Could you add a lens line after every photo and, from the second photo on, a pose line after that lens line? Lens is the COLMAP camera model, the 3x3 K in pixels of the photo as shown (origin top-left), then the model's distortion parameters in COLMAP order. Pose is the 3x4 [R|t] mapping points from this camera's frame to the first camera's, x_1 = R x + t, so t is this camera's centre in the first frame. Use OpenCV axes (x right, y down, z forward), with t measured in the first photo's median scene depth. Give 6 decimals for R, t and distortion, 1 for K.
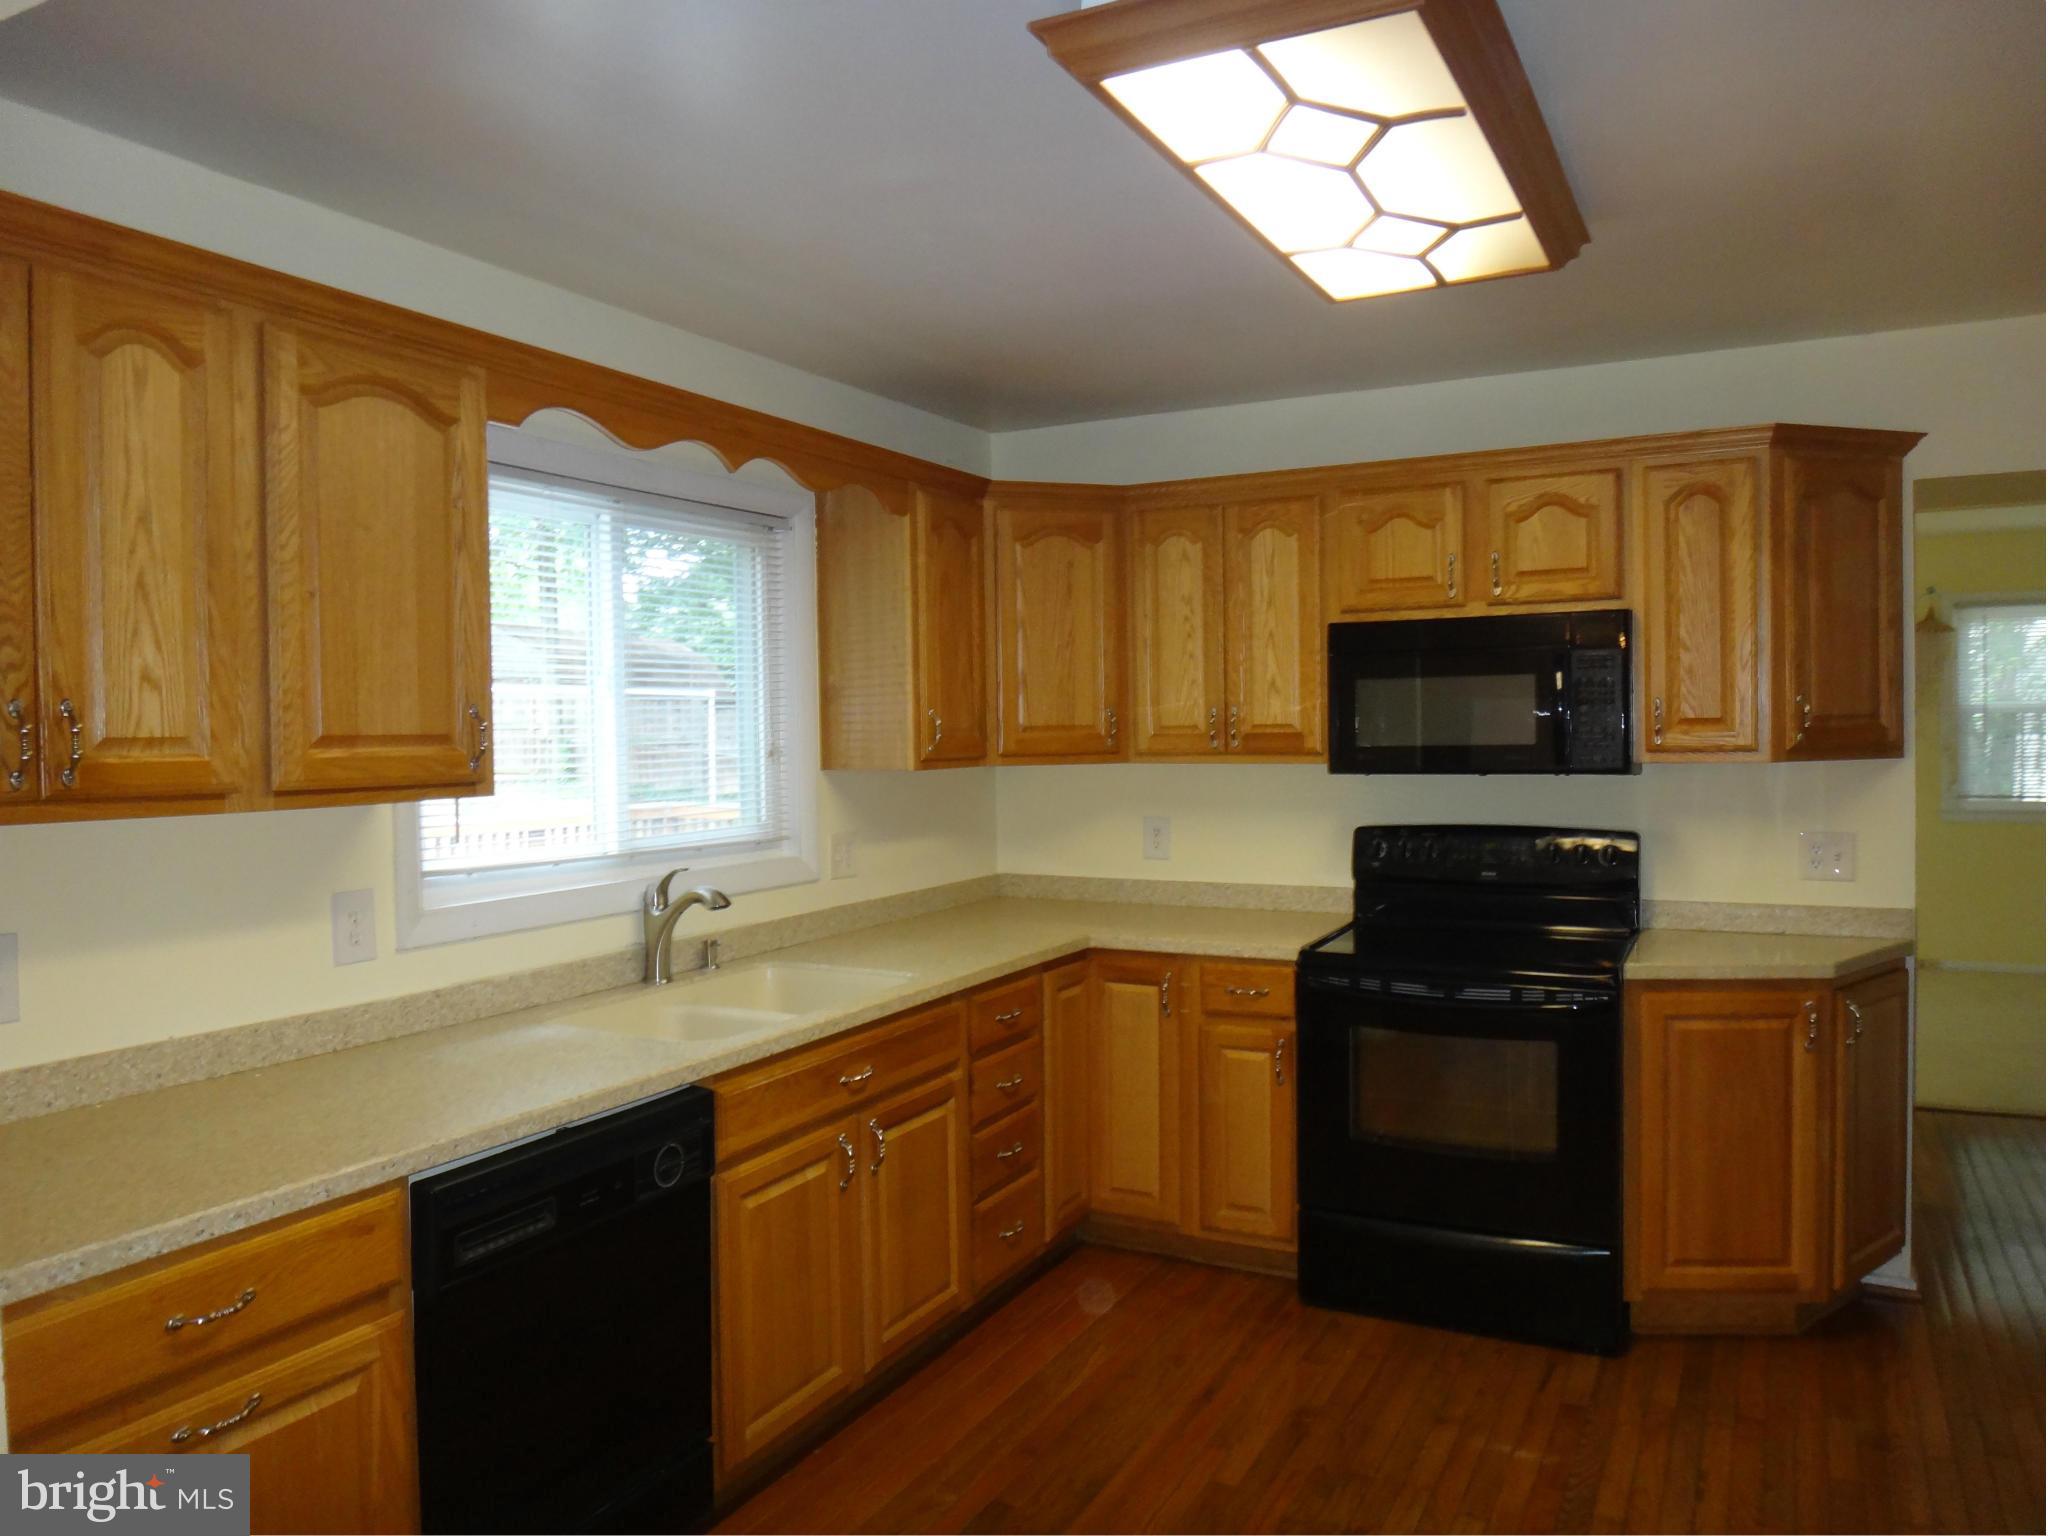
lens RADIAL K [[1453.4, 0, 1024.0], [0, 1453.4, 768.0], [0, 0, 1]] dist [-0.030003, -0.003480]
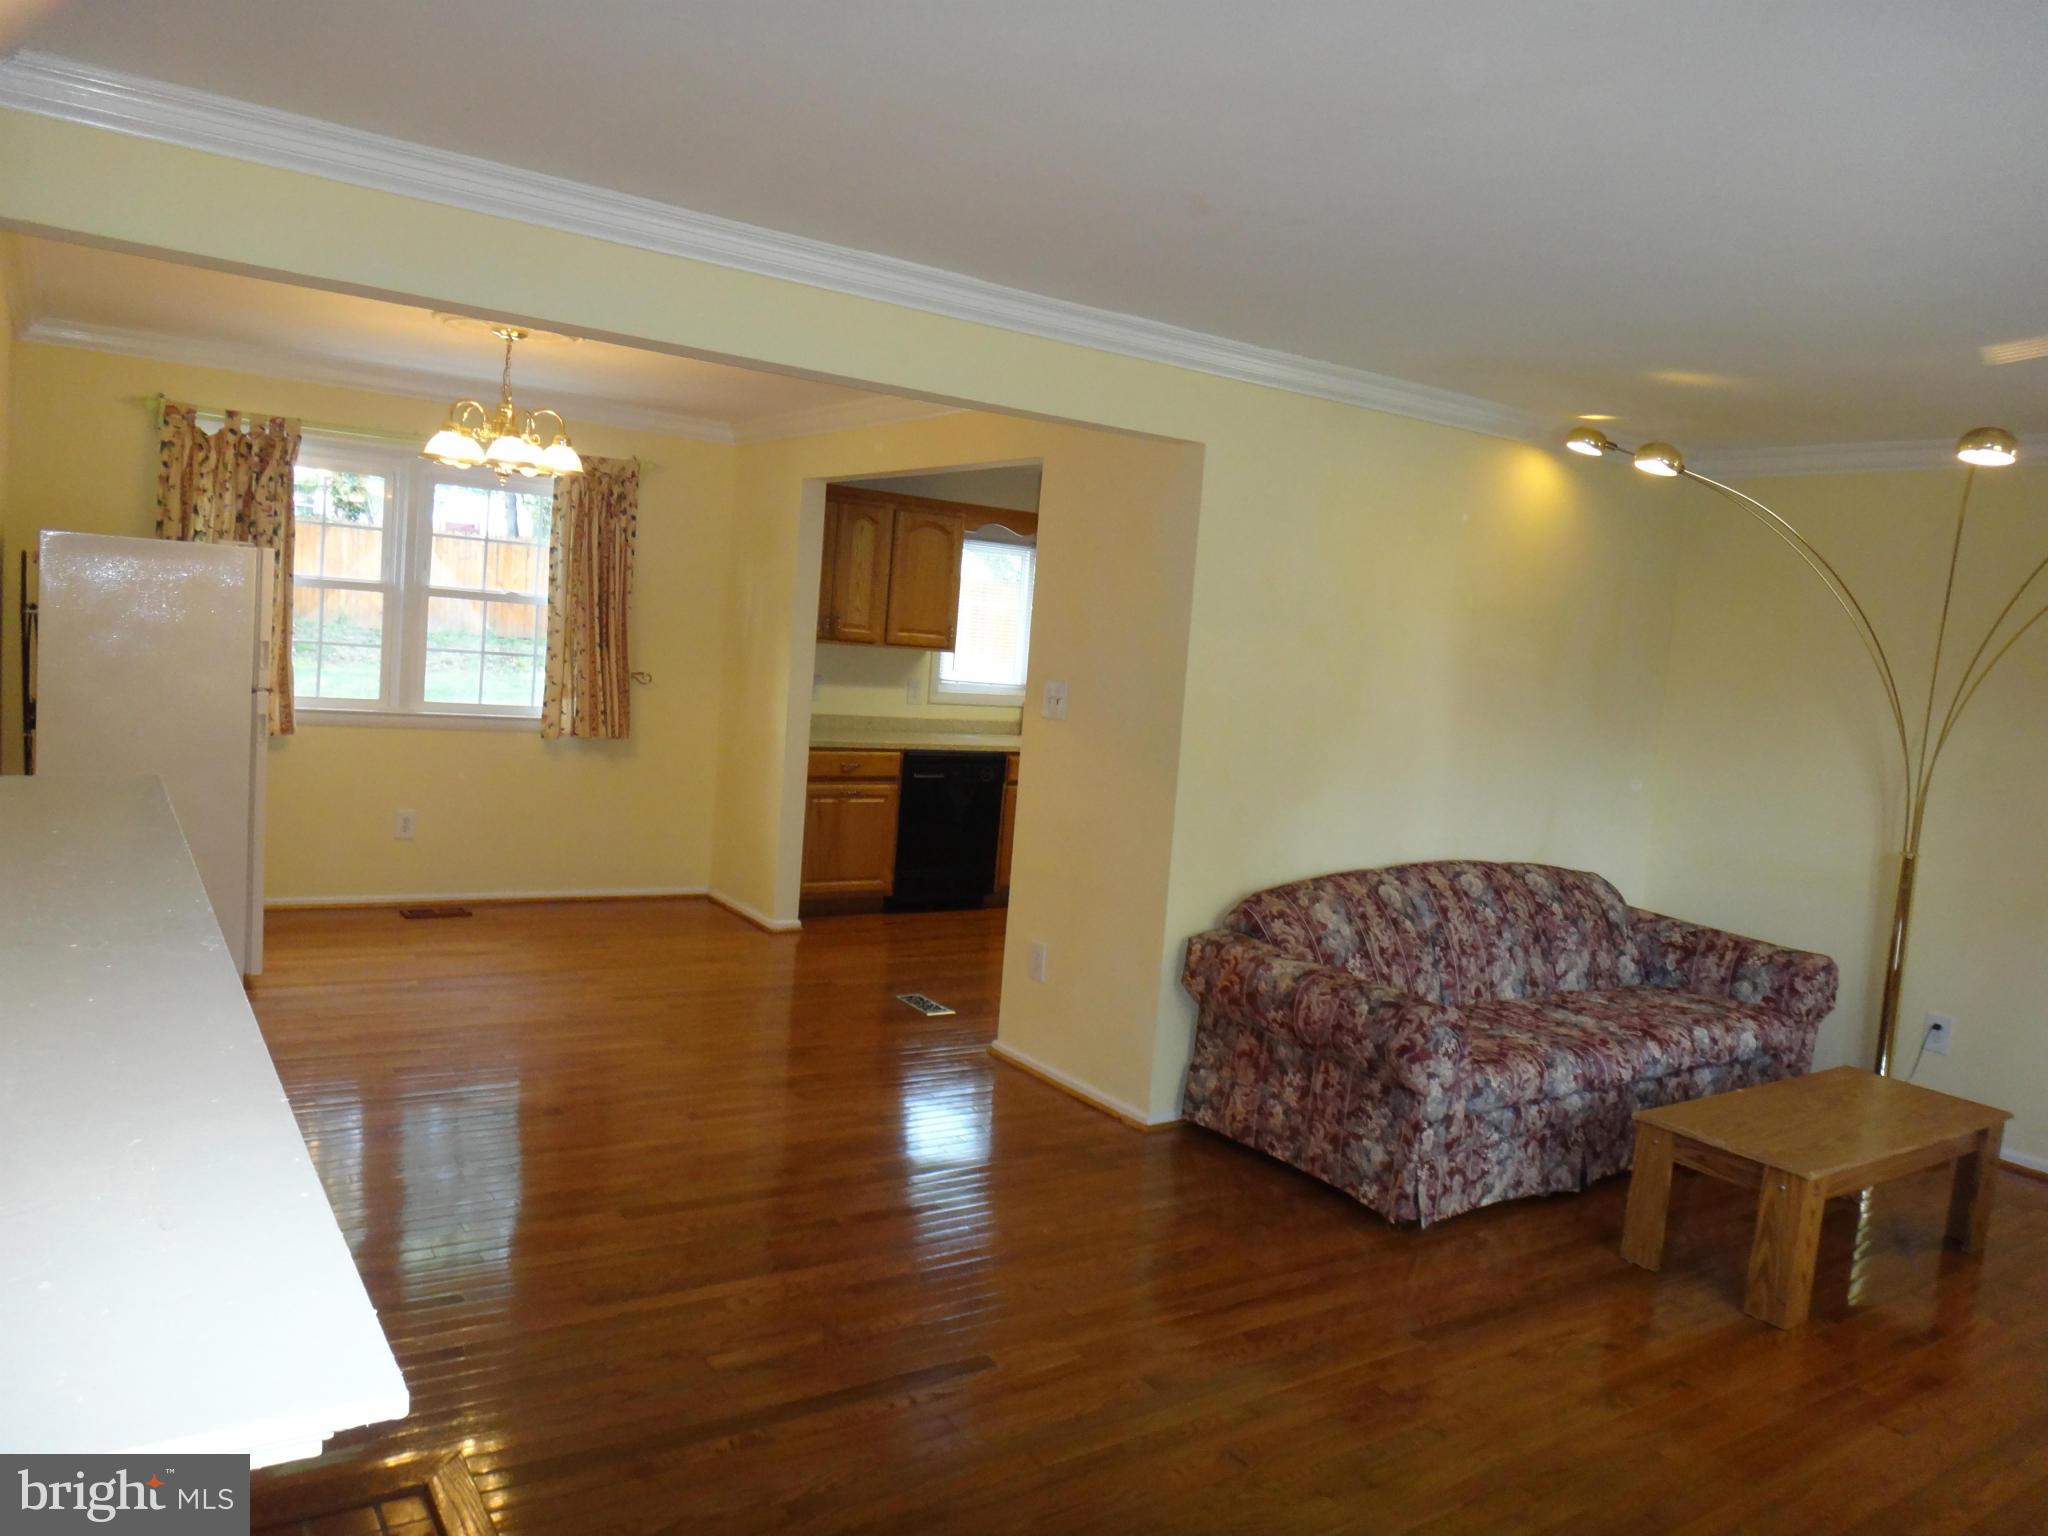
lens RADIAL K [[1453.4, 0, 1024.0], [0, 1453.4, 768.0], [0, 0, 1]] dist [-0.030003, -0.003480]
pose [[0.880173, 0.129386, -0.456677, 1.419146], [-0.105944, 0.991410, 0.076697, 0.010675], [0.462678, -0.019124, 0.886320, -1.970544]]
